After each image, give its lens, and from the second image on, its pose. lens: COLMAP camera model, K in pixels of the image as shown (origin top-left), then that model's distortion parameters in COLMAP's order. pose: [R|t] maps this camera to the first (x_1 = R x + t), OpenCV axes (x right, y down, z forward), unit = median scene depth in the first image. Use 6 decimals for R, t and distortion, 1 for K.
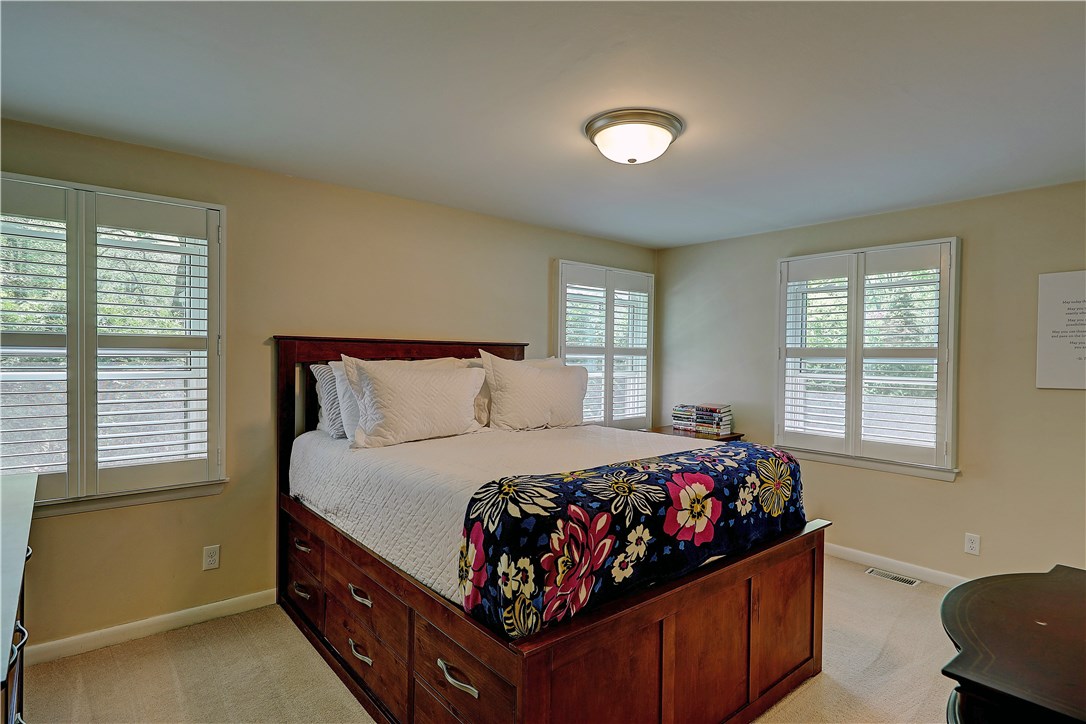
lens RADIAL K [[585.1, 0, 548.4], [0, 585.1, 361.3], [0, 0, 1]] dist [0.000171, 0.000568]
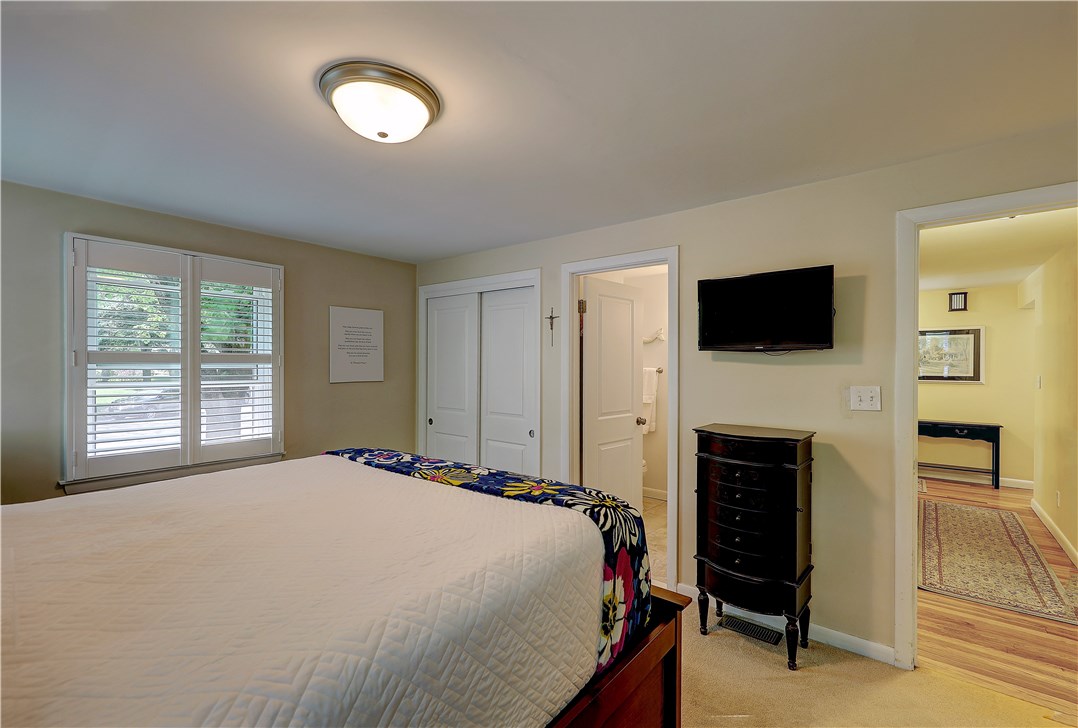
lens RADIAL K [[487.3, 0, 544.5], [0, 487.3, 364.1], [0, 0, 1]] dist [0.002303, -0.000026]
pose [[-0.214546, -0.012760, 0.976631, -0.403406], [0.004338, 0.999892, 0.014017, -0.014029], [-0.976704, 0.007244, -0.214467, 0.612025]]
